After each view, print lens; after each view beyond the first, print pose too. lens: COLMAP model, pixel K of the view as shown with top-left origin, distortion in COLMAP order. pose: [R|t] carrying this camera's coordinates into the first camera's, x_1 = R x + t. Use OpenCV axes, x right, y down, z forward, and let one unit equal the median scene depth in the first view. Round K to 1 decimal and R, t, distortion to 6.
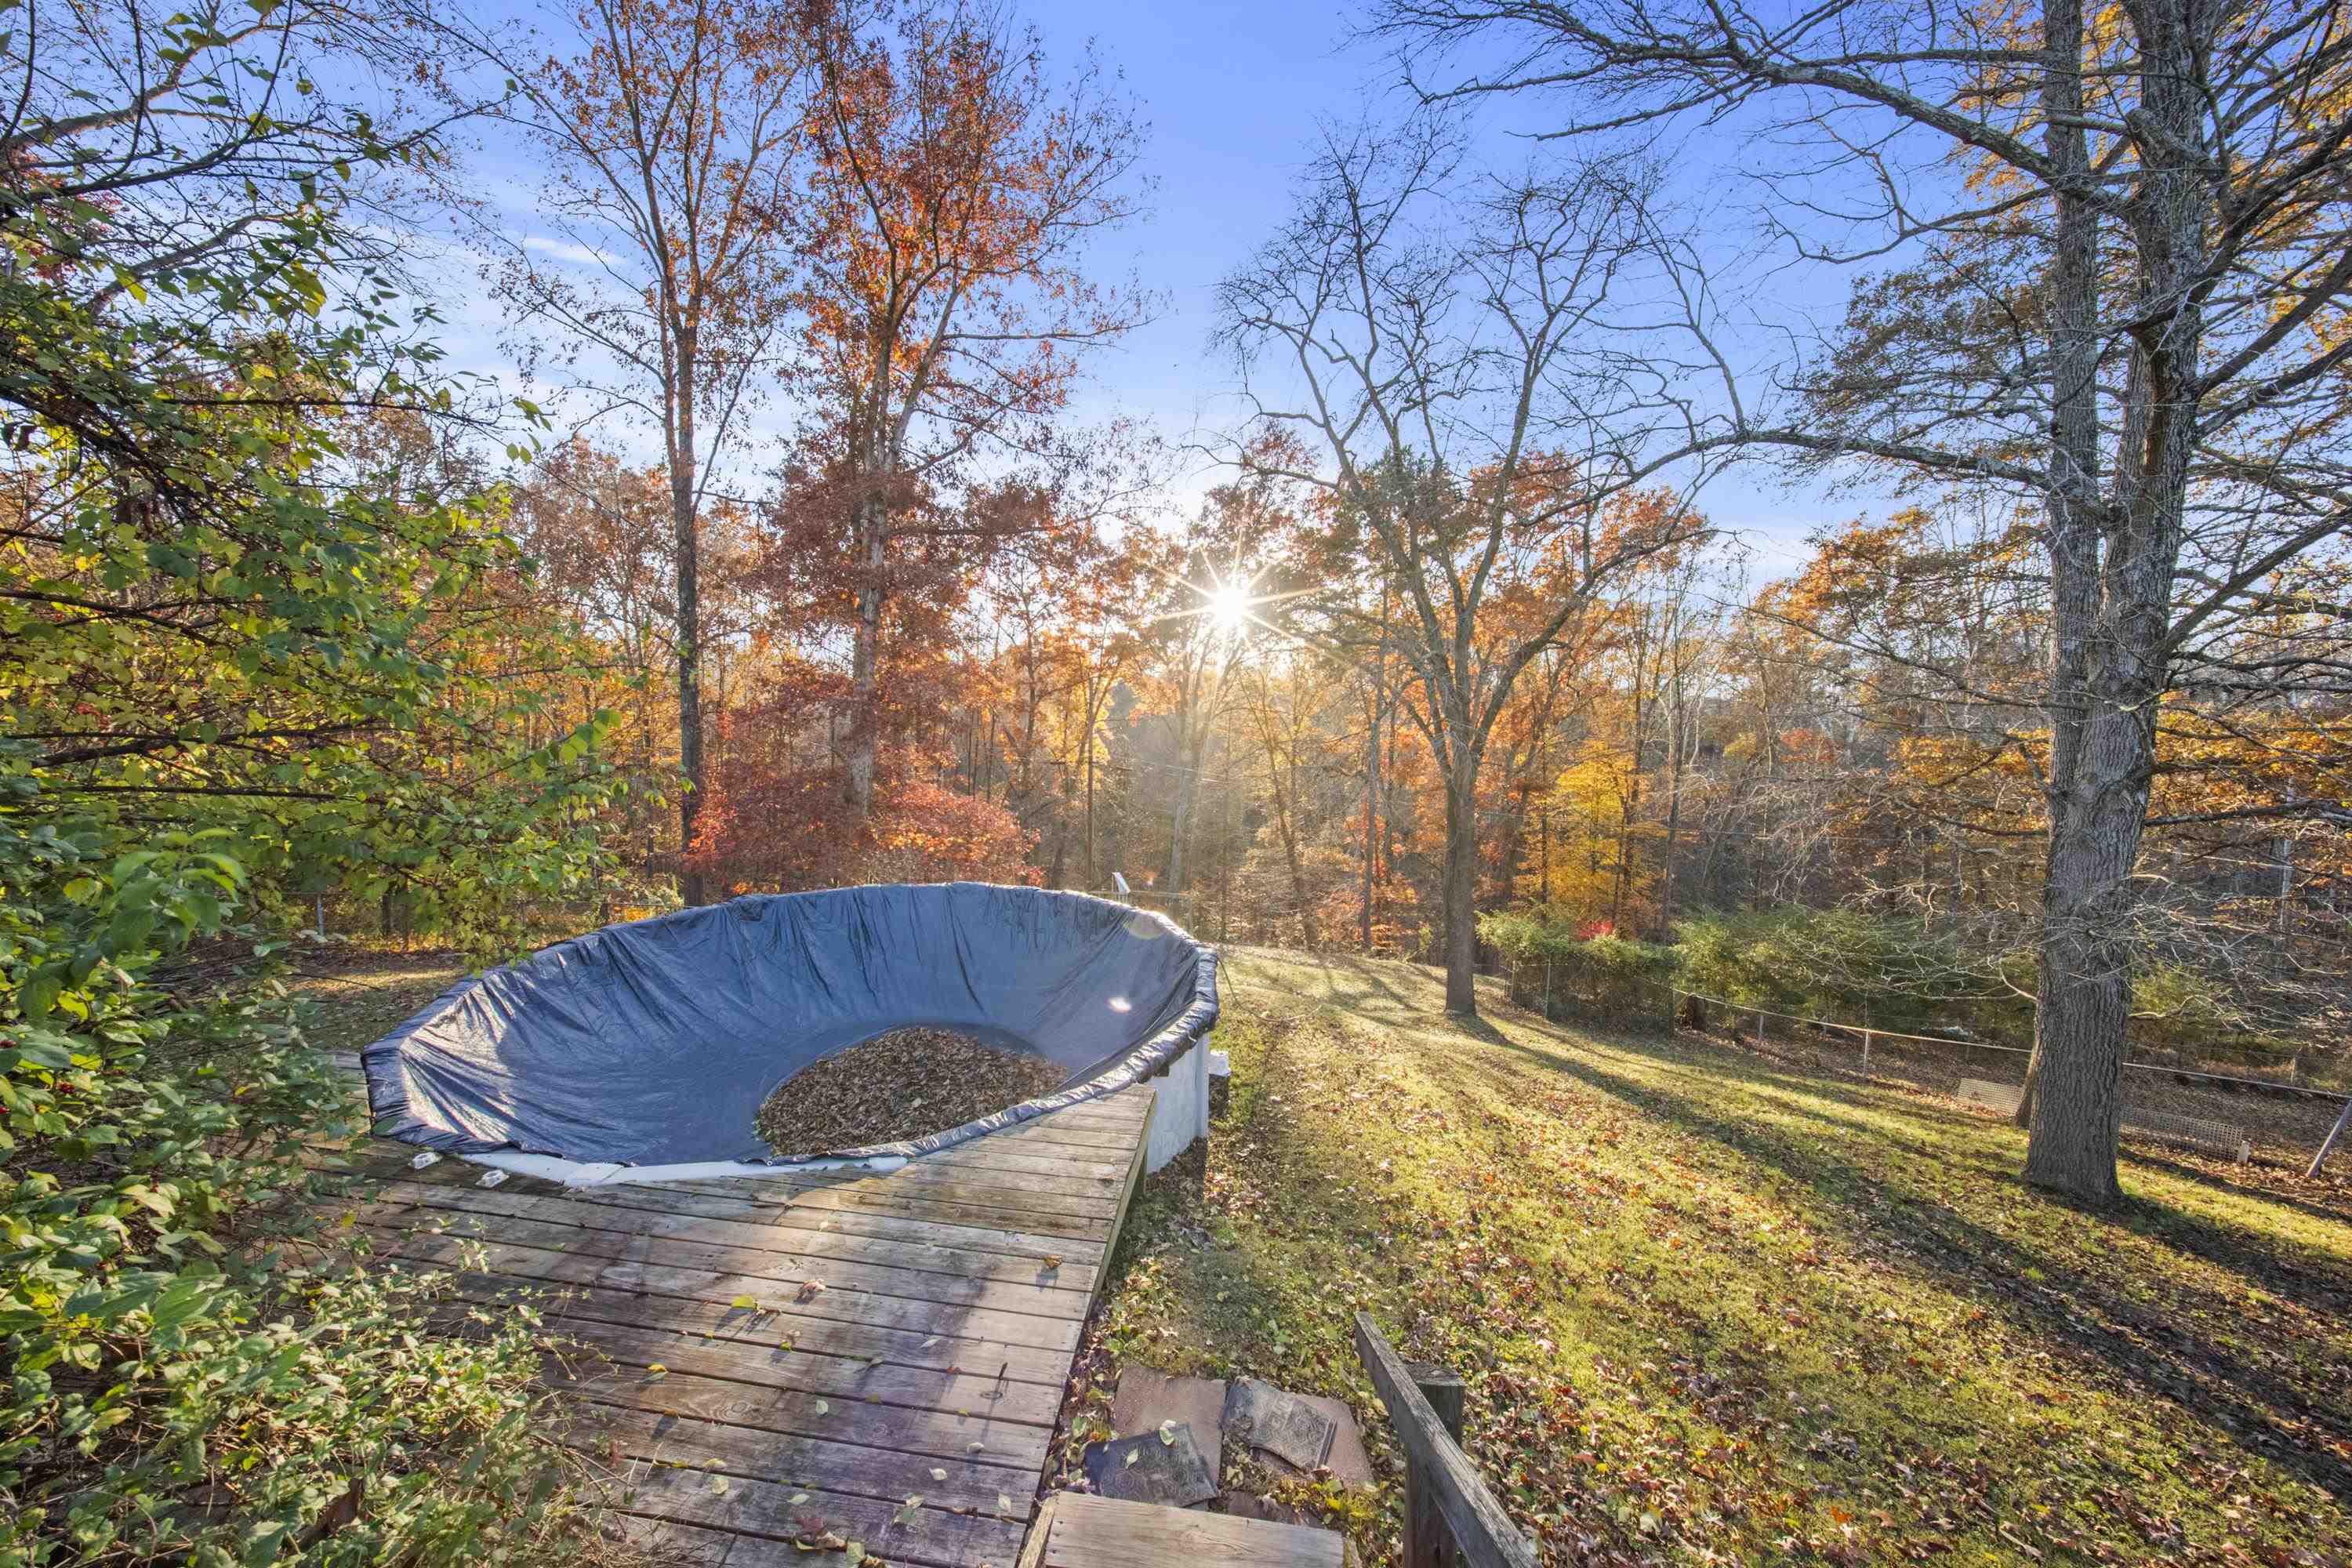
lens RADIAL K [[725.3, 0, 1171.4], [0, 725.3, 786.9], [0, 0, 1]] dist [-0.000615, -0.000076]
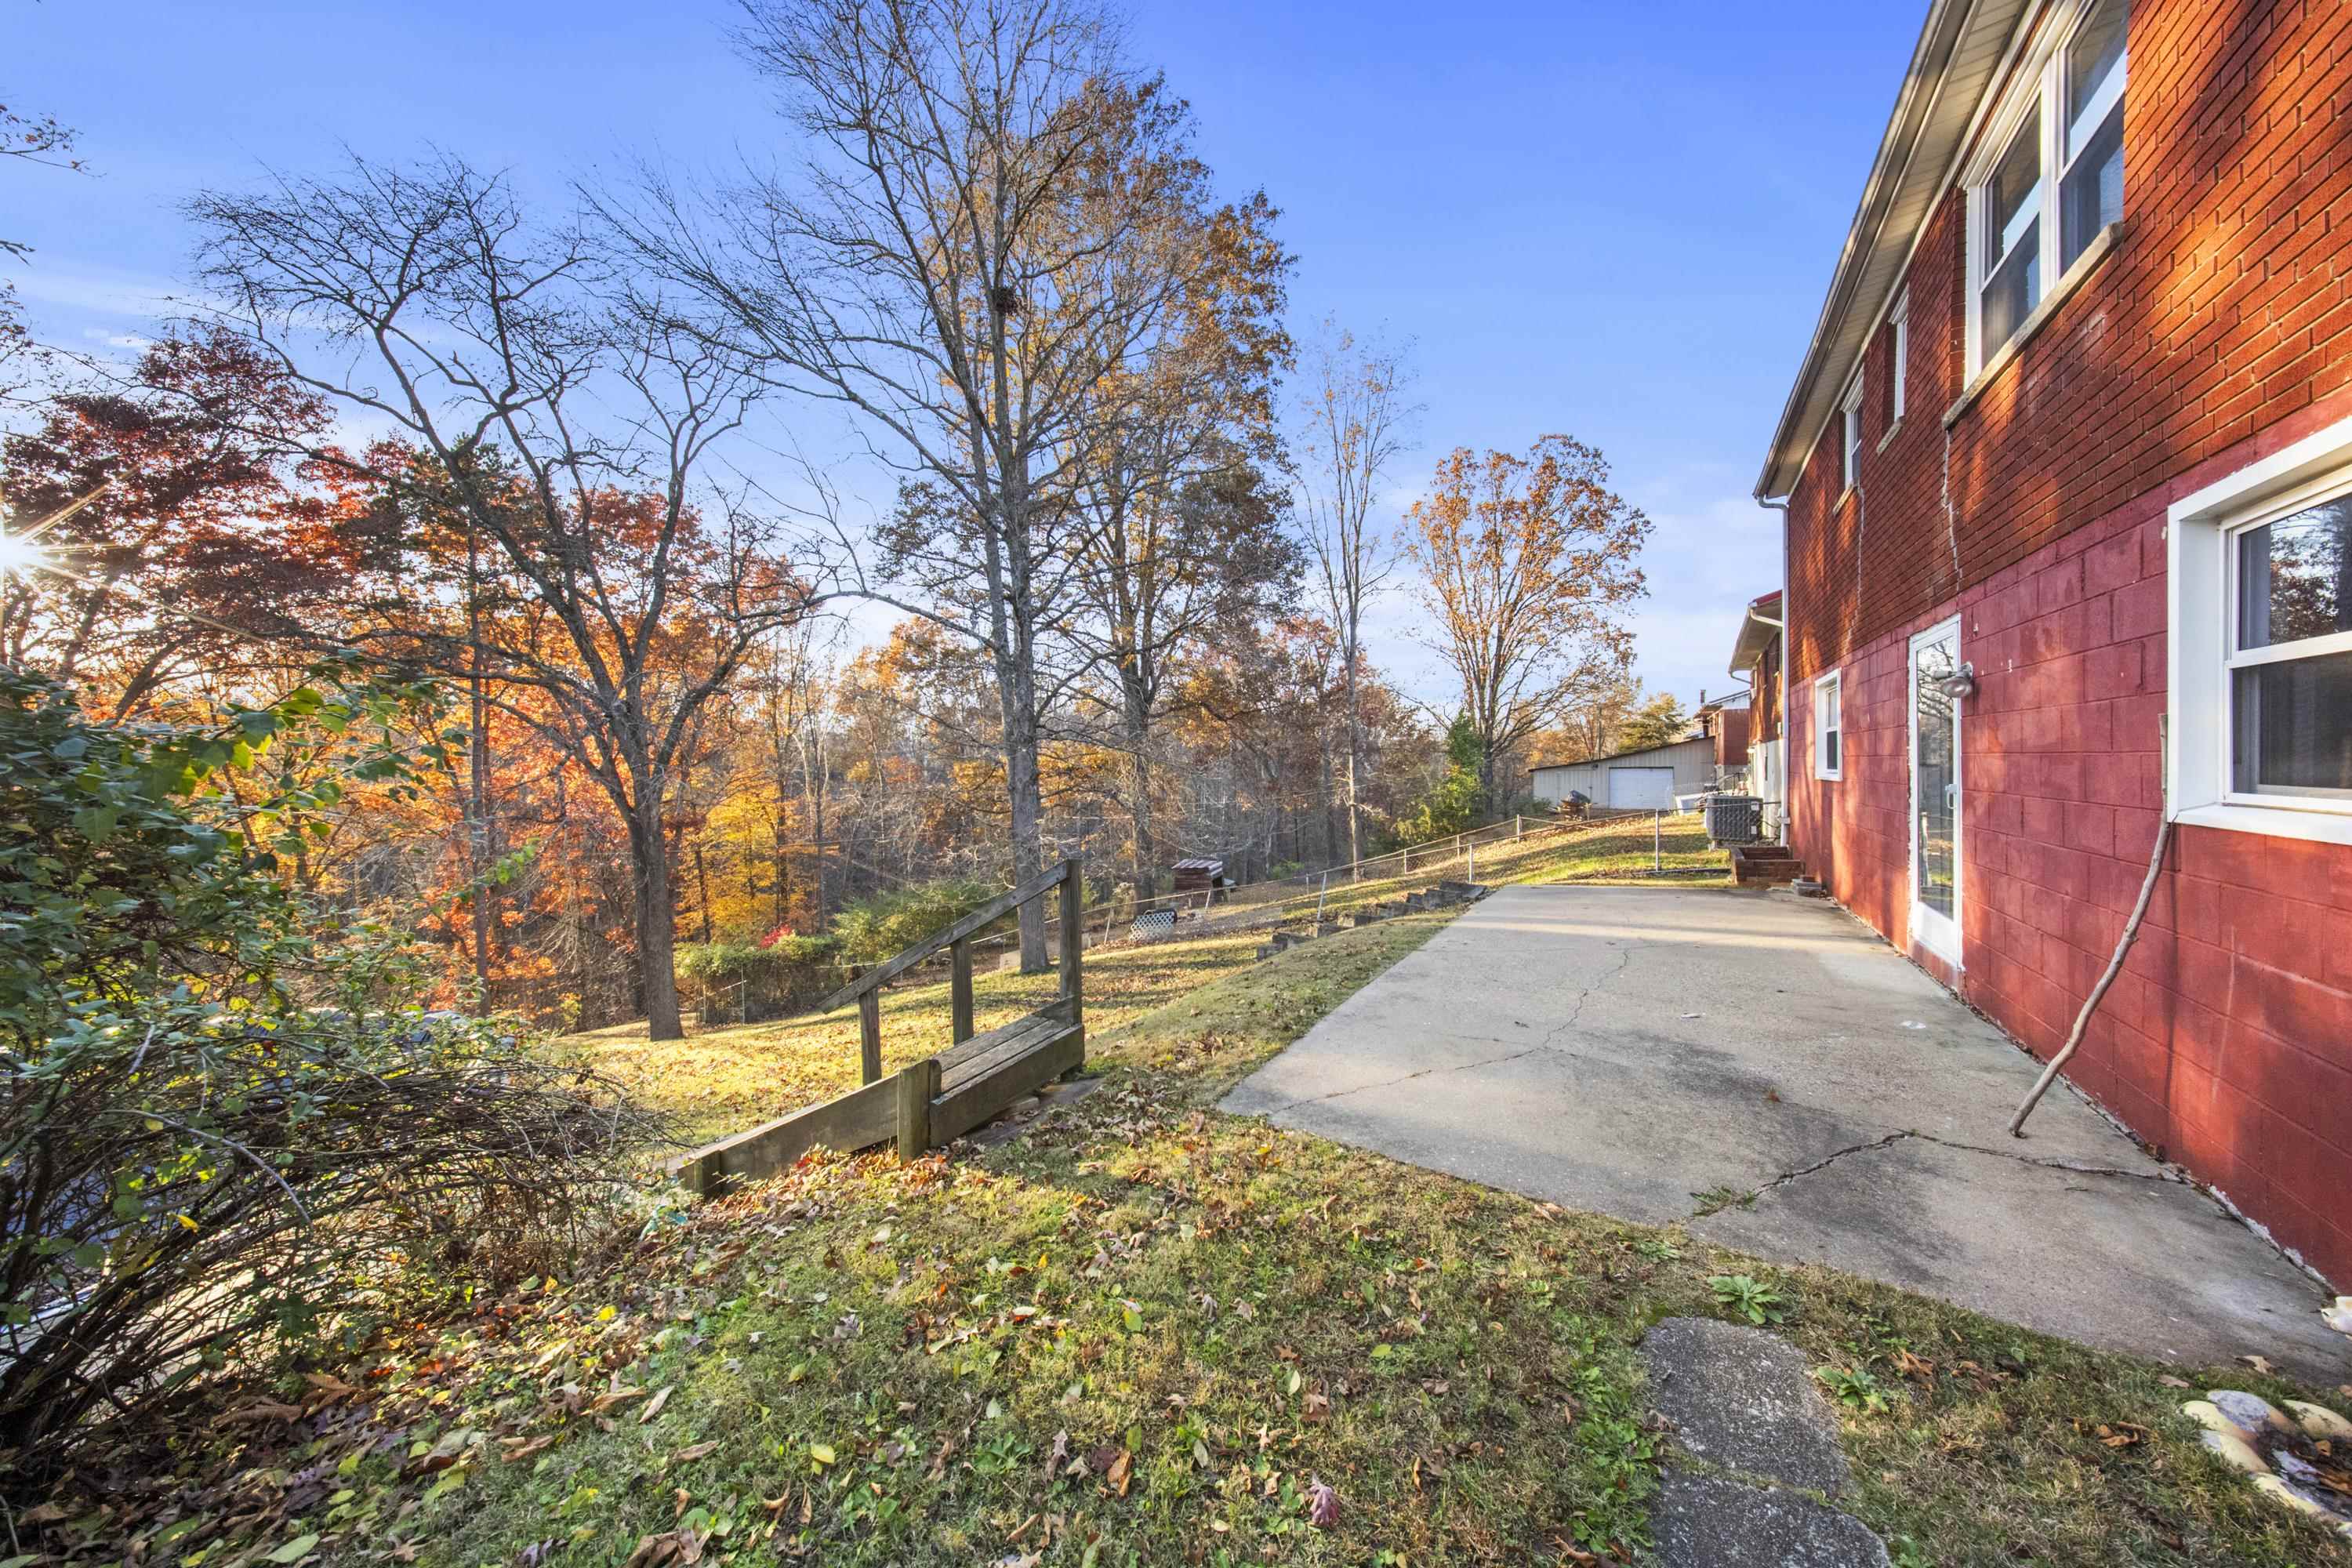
lens RADIAL K [[725.3, 0, 1171.4], [0, 725.3, 786.9], [0, 0, 1]] dist [-0.000615, -0.000076]
pose [[0.466430, -0.066700, 0.882040, -0.127237], [0.105745, 0.994207, 0.019263, 0.003611], [-0.878215, 0.084287, 0.470781, -0.121583]]
